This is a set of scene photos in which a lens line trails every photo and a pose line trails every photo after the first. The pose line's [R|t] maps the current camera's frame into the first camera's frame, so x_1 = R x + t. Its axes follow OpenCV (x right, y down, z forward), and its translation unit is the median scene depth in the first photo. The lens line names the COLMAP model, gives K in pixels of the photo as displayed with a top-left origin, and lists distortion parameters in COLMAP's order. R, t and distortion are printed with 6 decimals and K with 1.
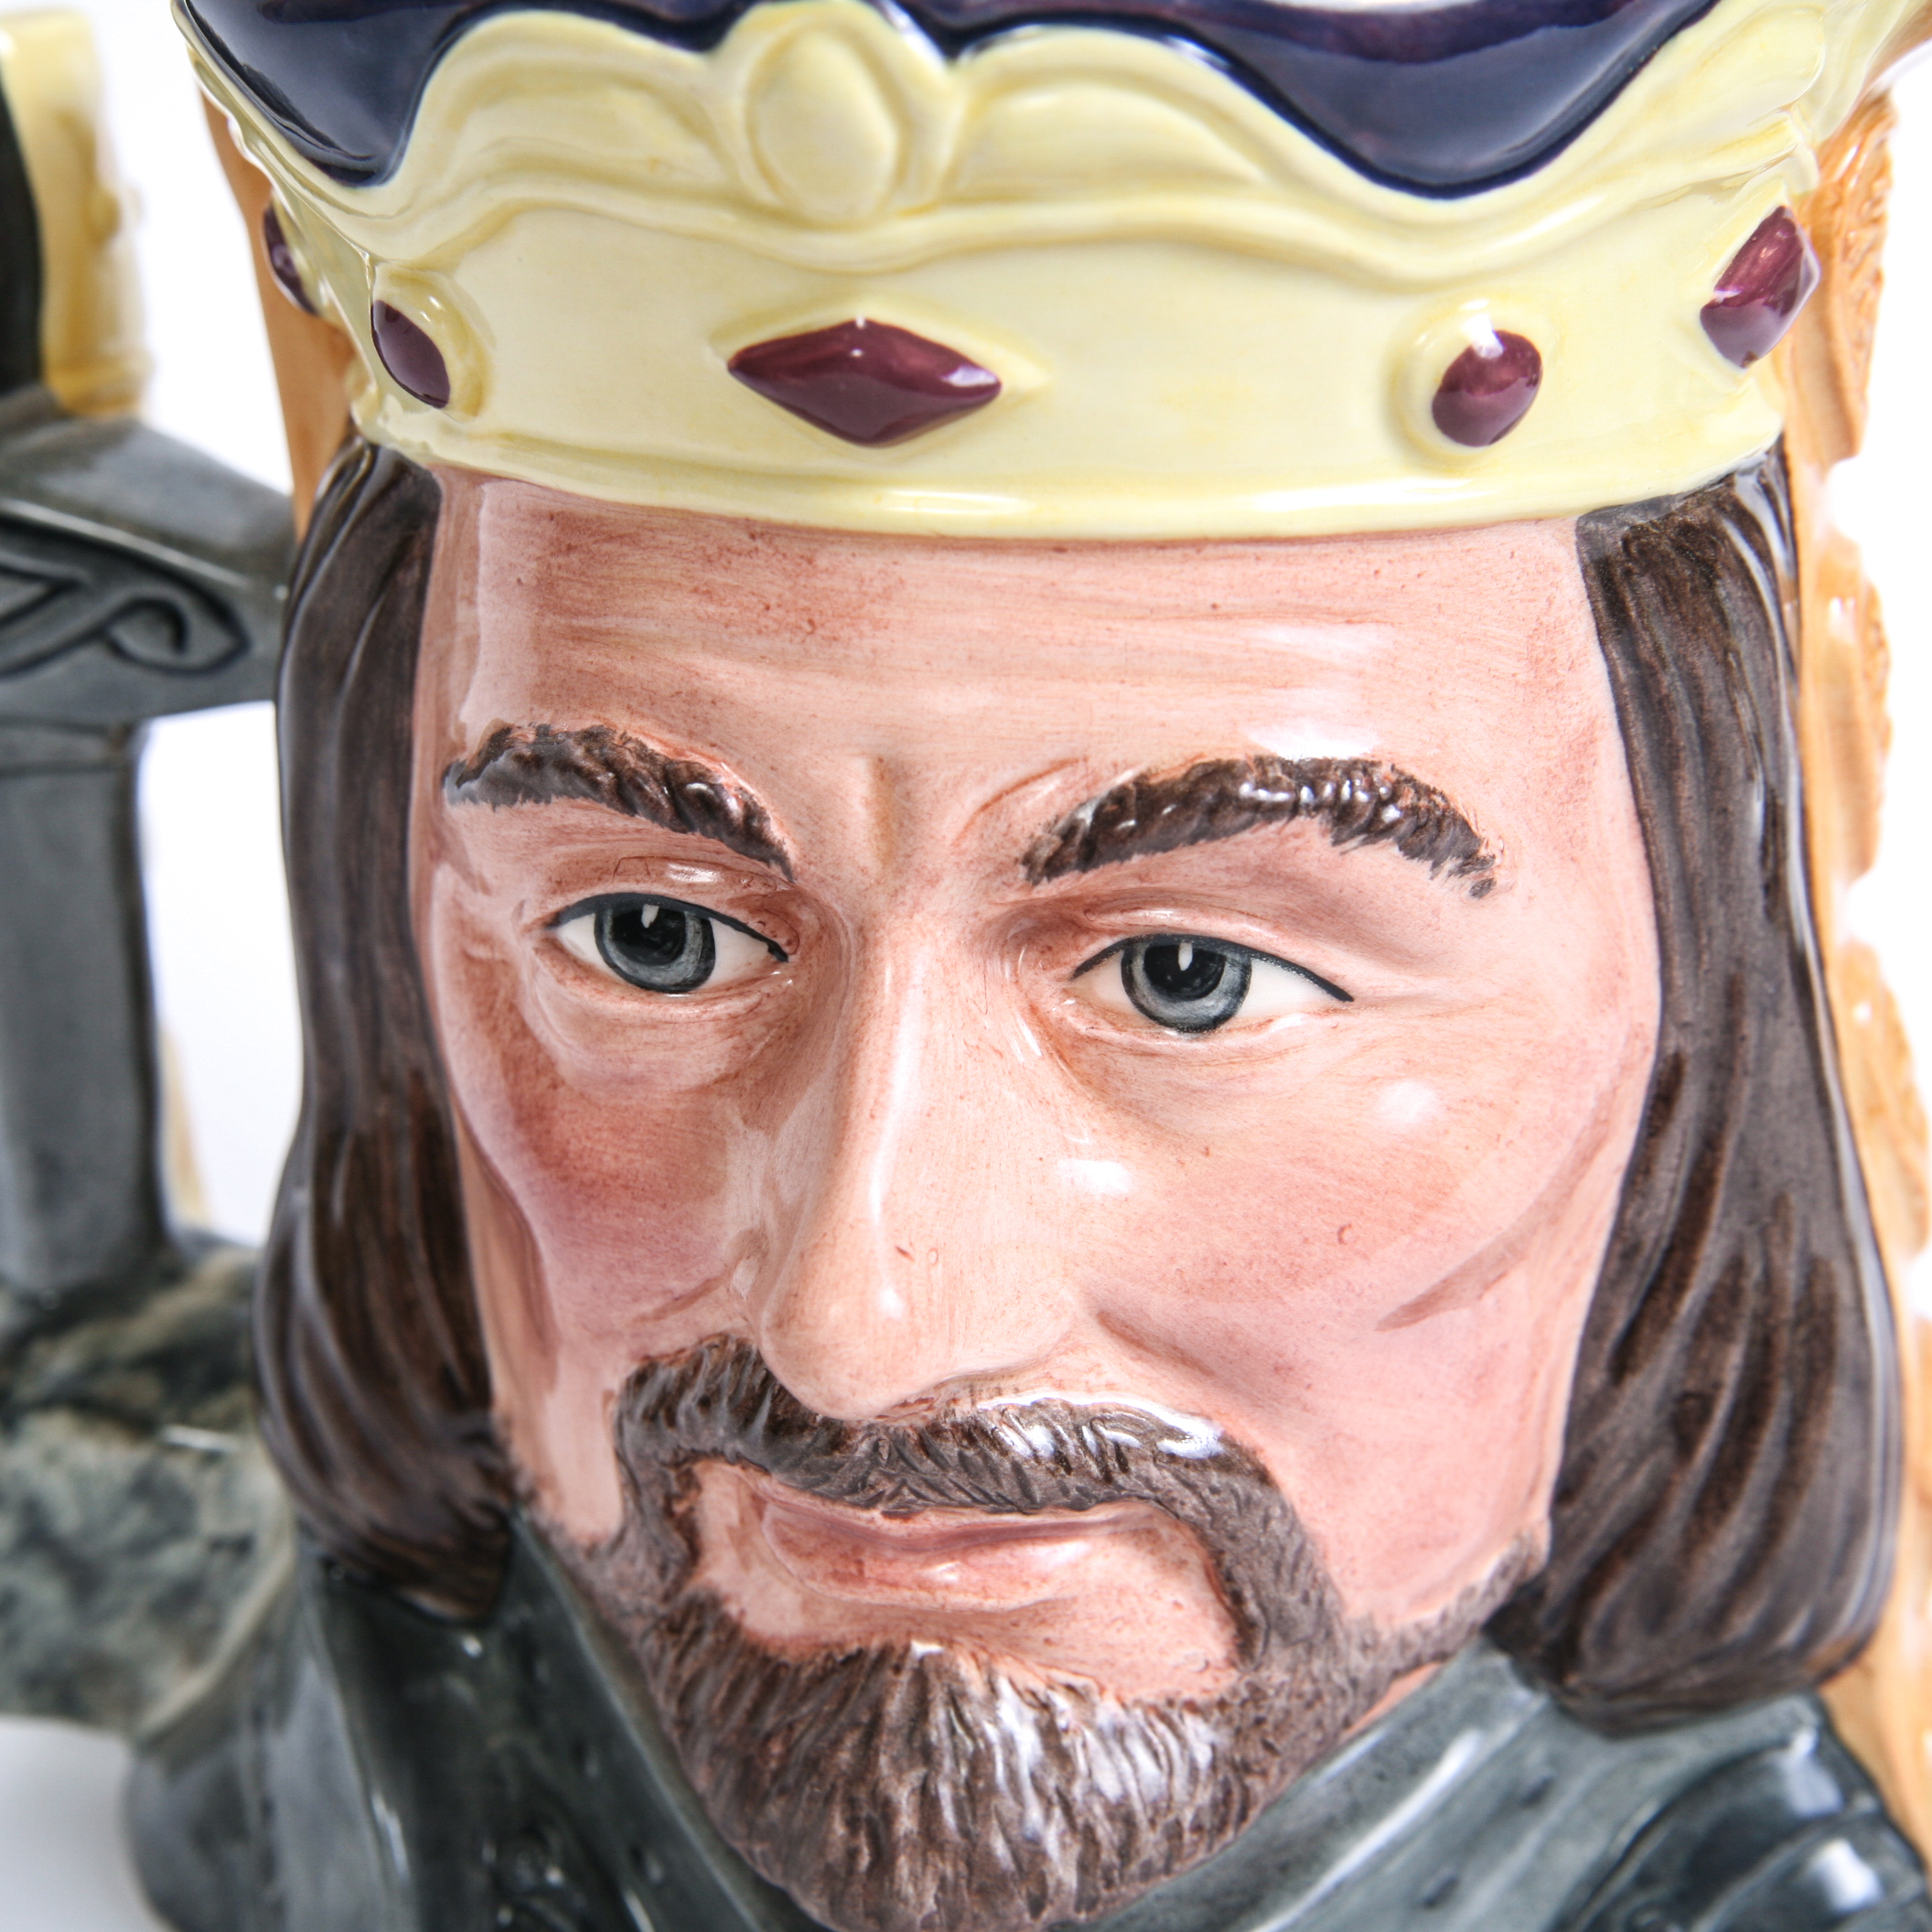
lens RADIAL K [[3602.7, 0, 966.0], [0, 3602.7, 966.0], [0, 0, 1]] dist [-0.013317, 0.022972]
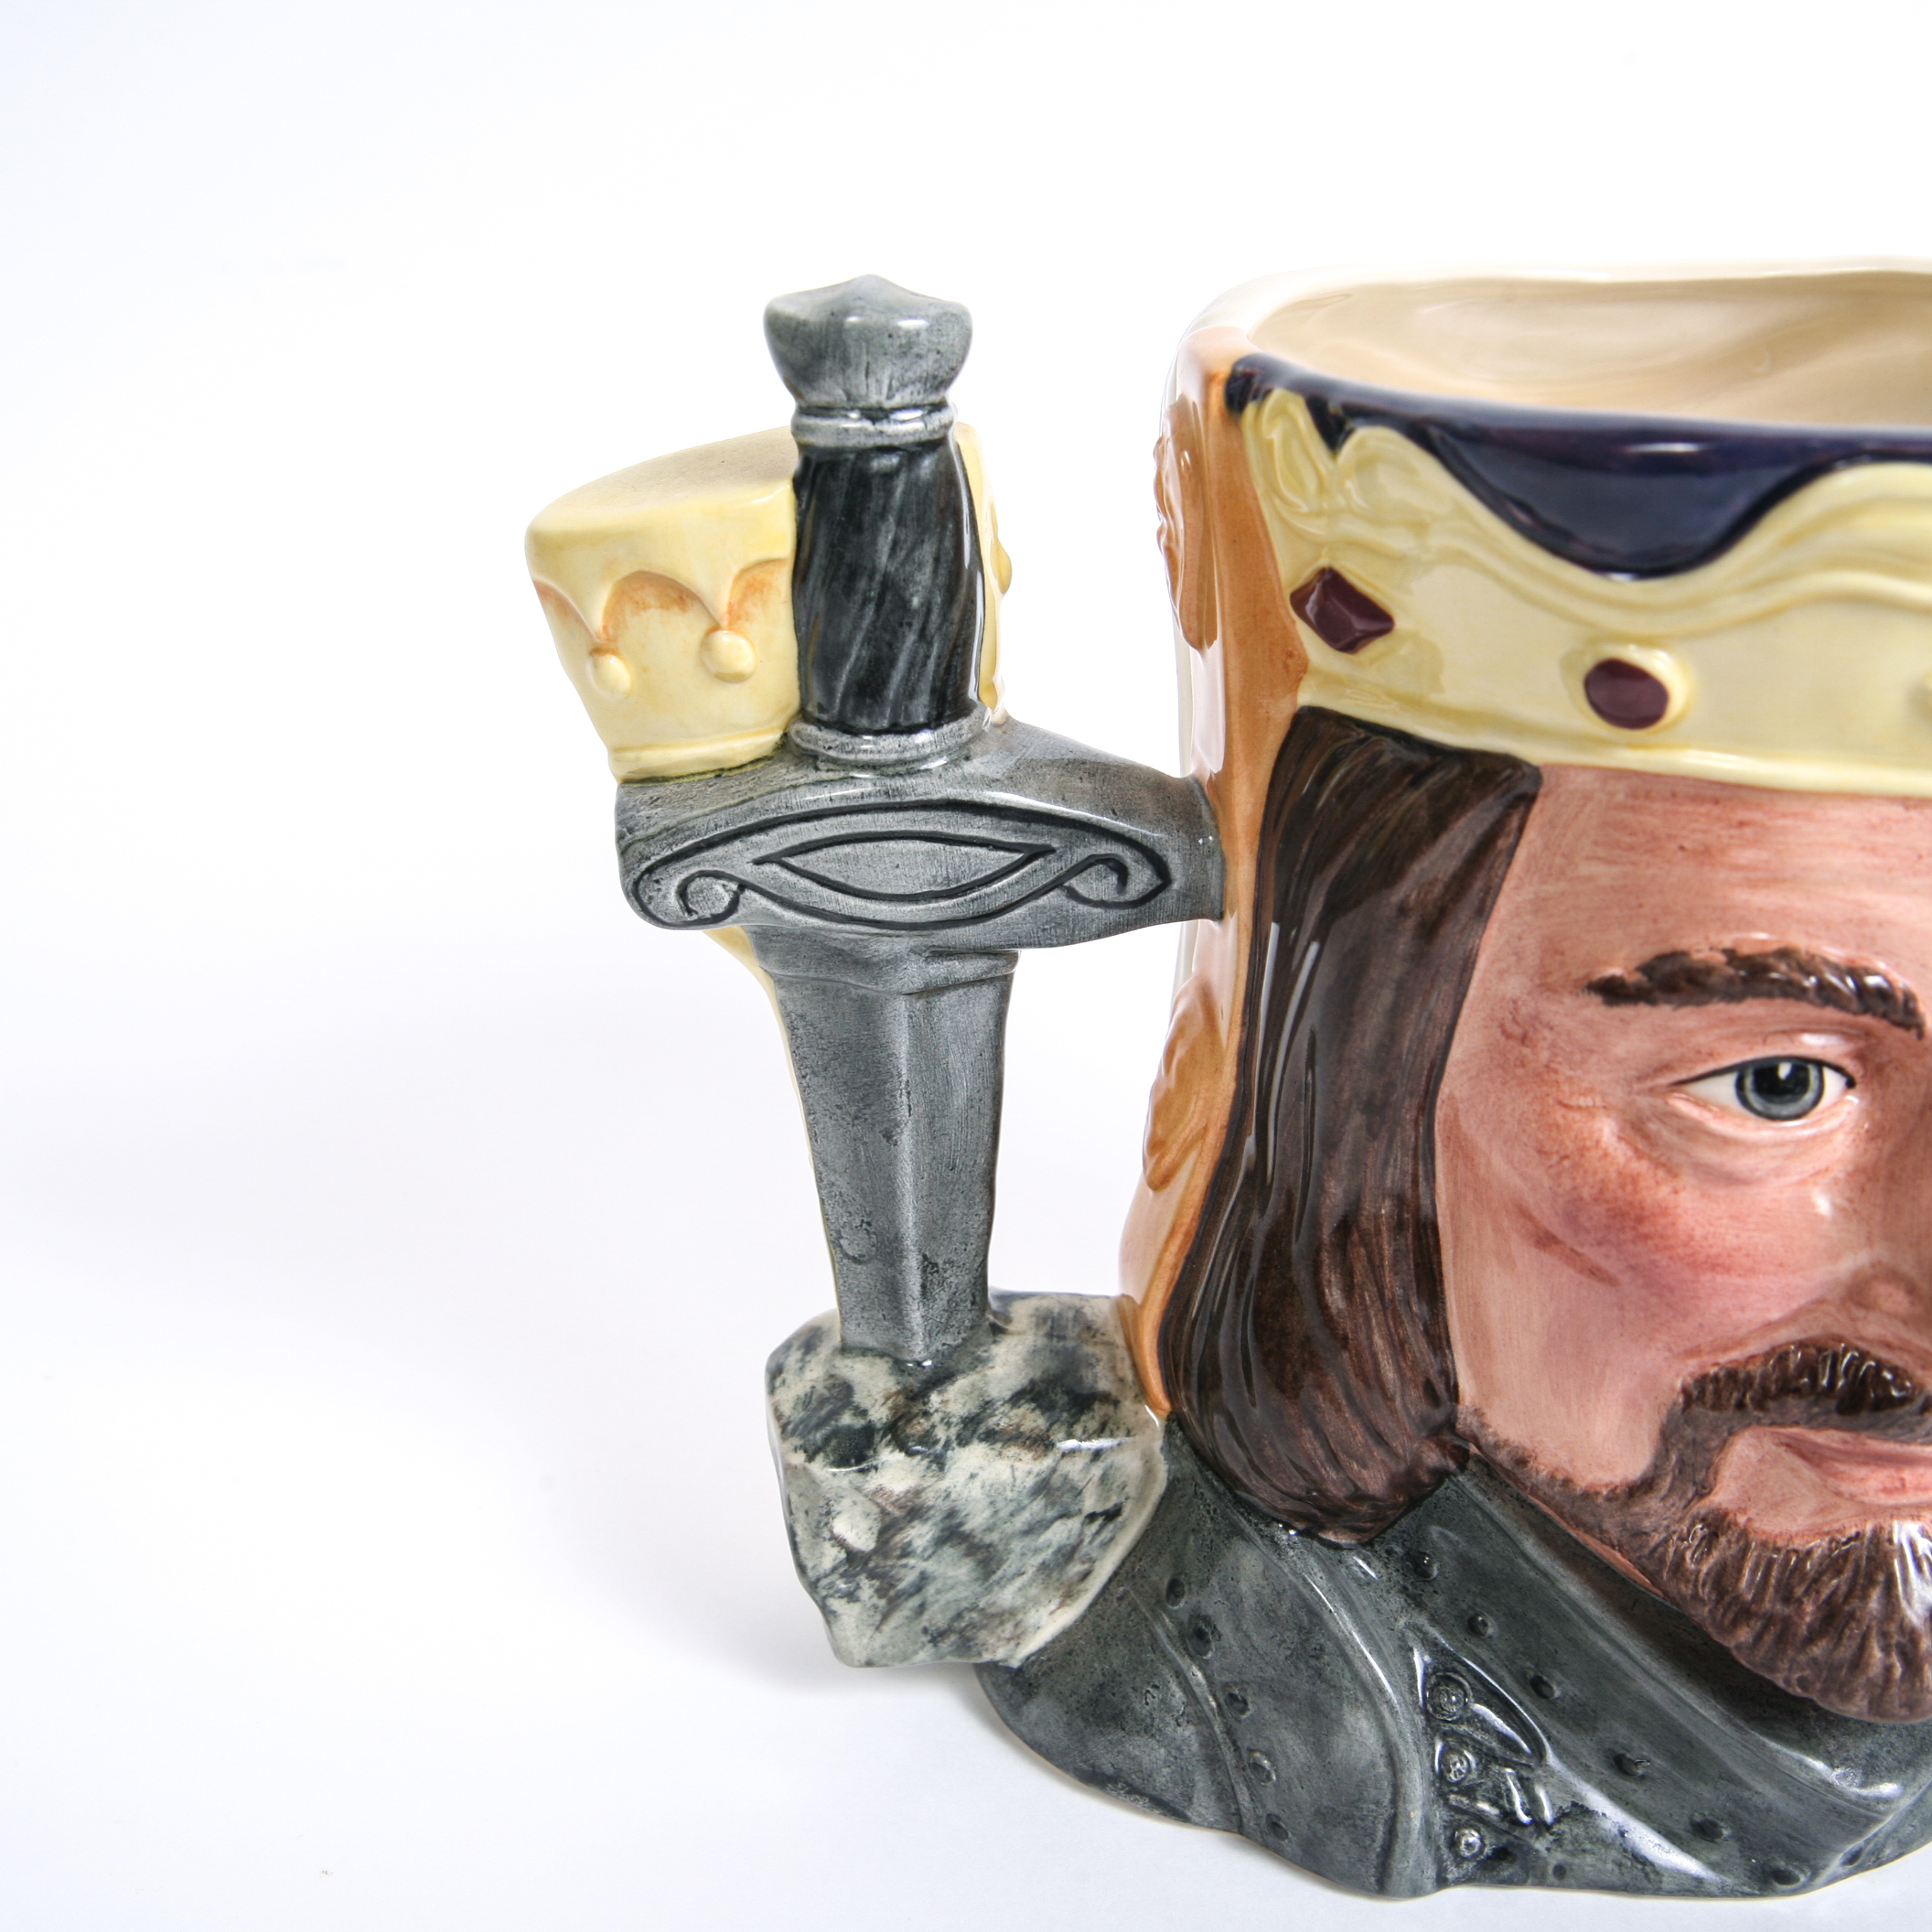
lens RADIAL K [[2375.5, 0, 833.7], [0, 2375.5, 960.4], [0, 0, 1]] dist [-0.084976, 0.045108]
pose [[0.952914, -0.116218, 0.280087, -0.686565], [0.106005, 0.993037, 0.051393, -0.141758], [-0.284110, -0.019282, 0.958598, 0.204909]]
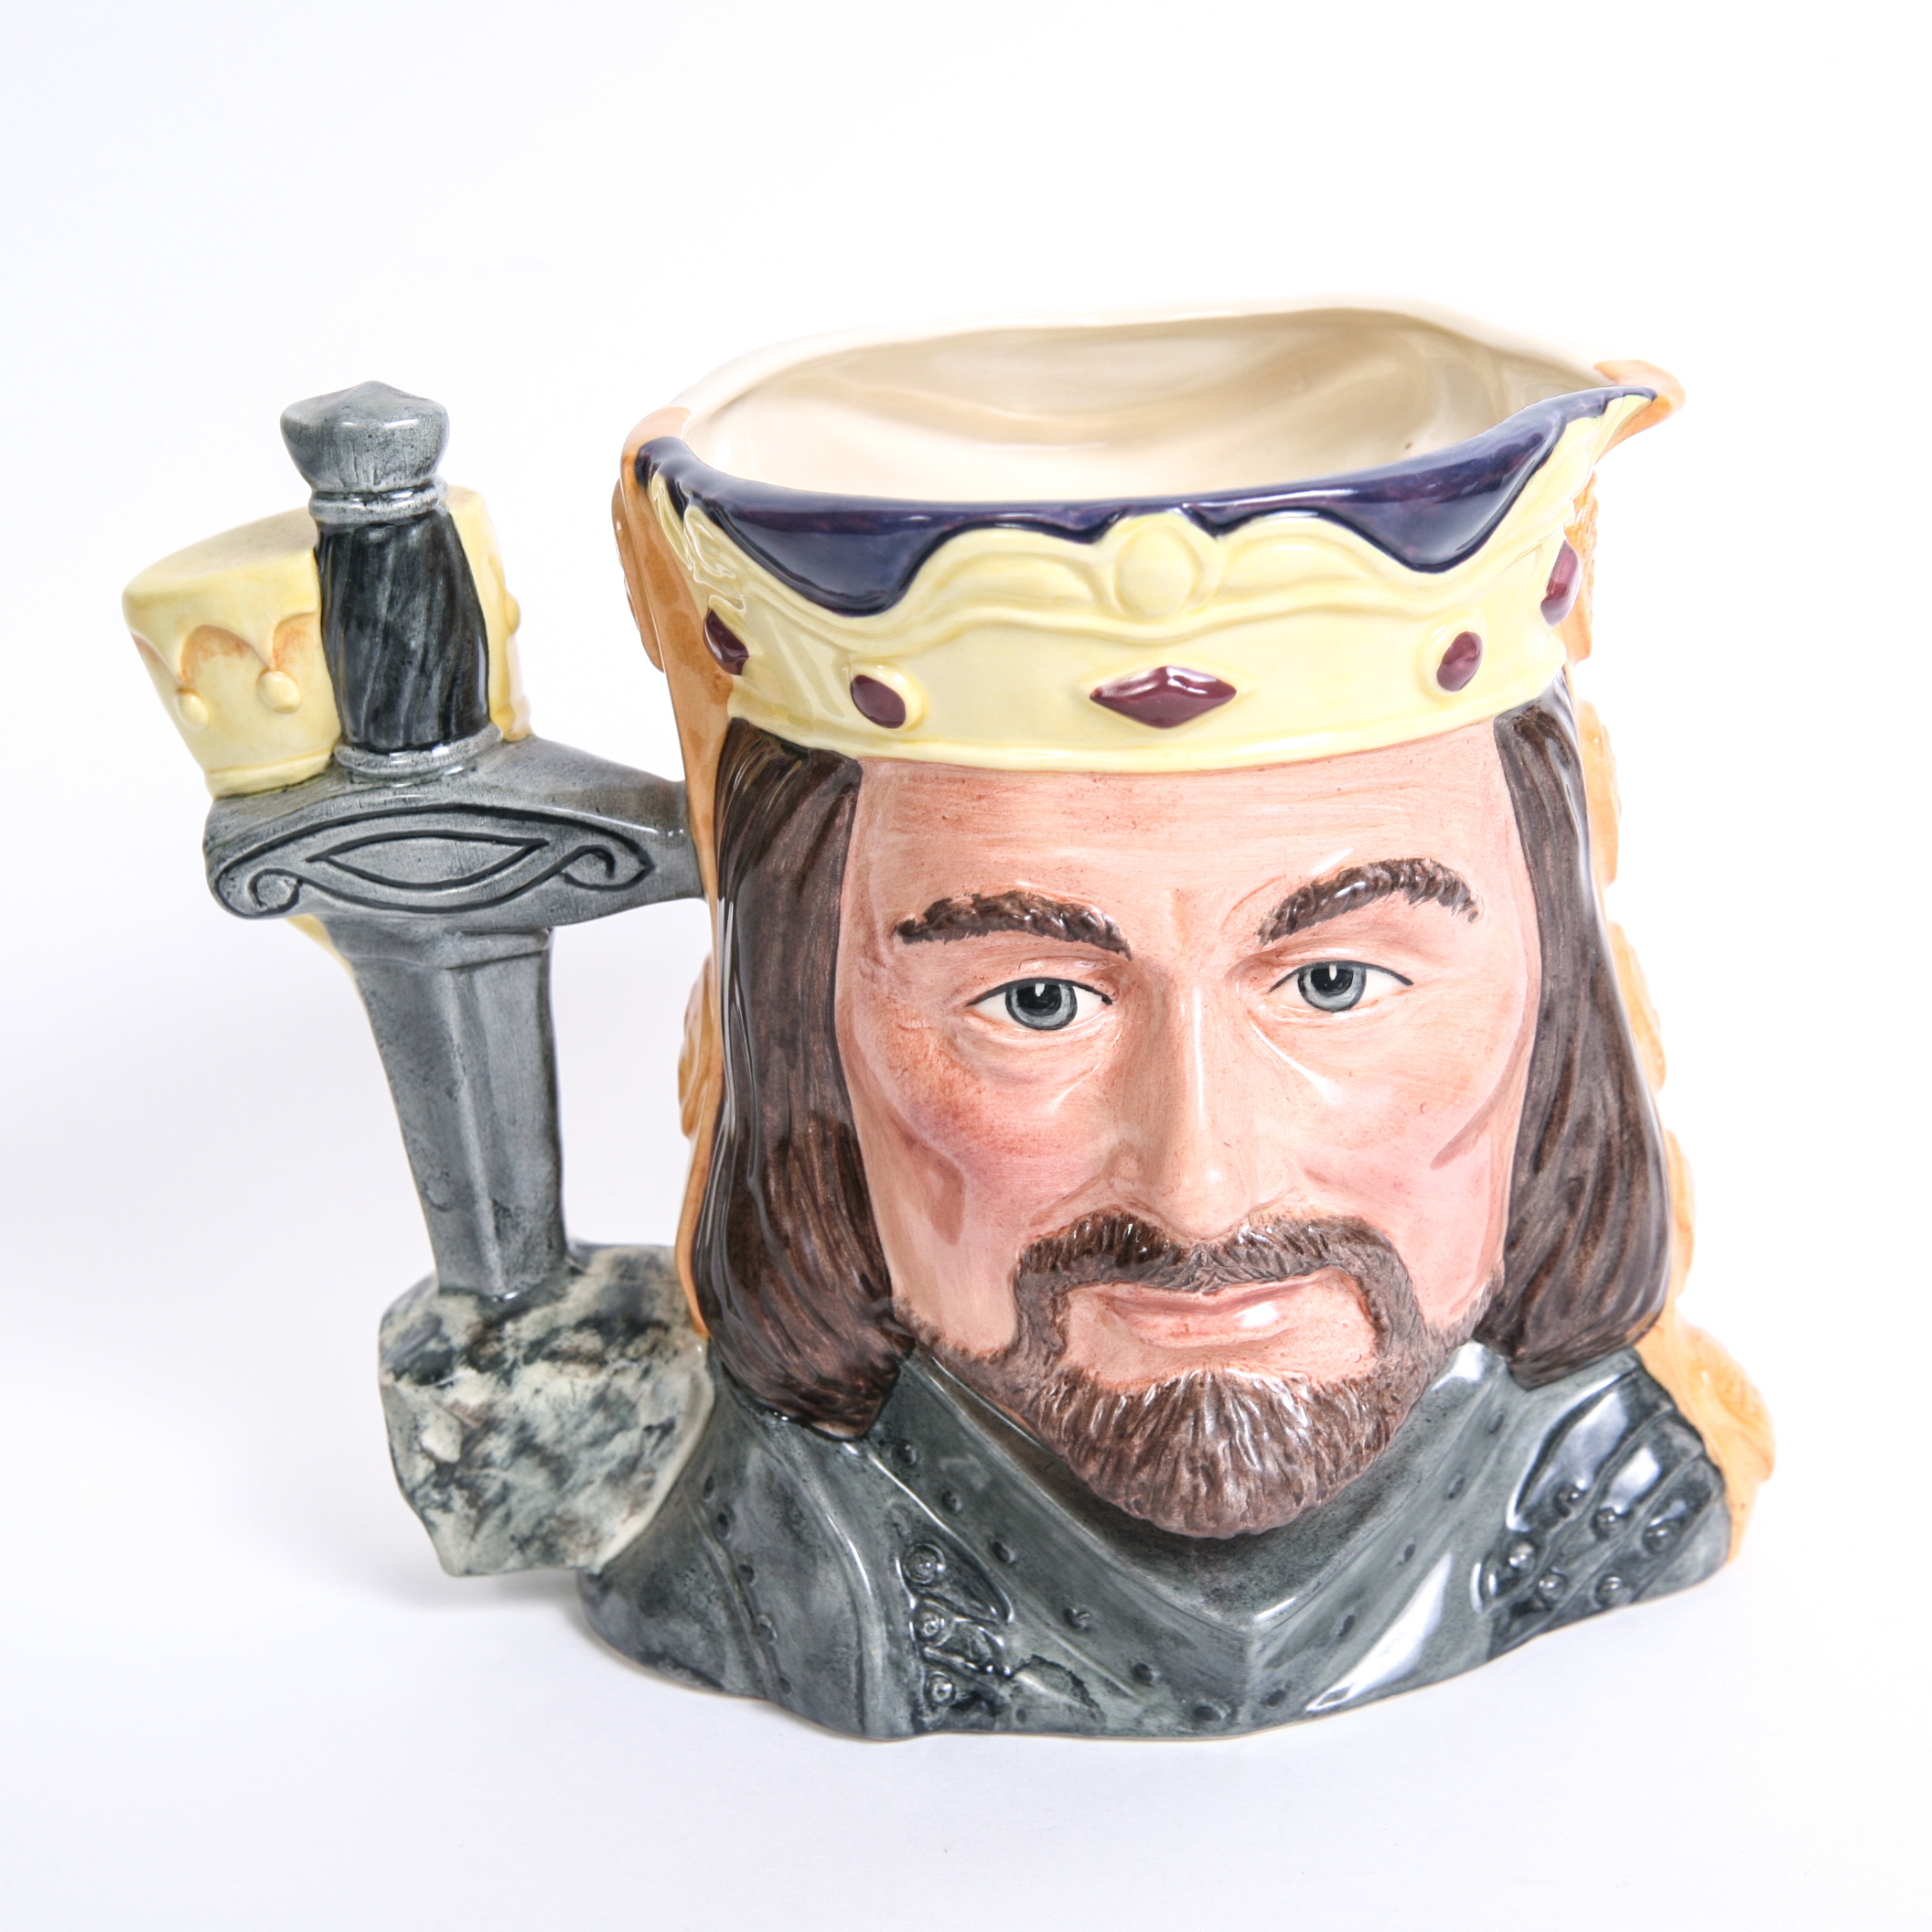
lens RADIAL K [[3751.7, 0, 966.0], [0, 3751.7, 966.0], [0, 0, 1]] dist [0.030253, -0.003352]
pose [[0.967046, -0.129847, 0.219002, -0.526001], [0.133154, 0.991095, -0.000340, -0.029255], [-0.217007, 0.029490, 0.975724, -0.834230]]
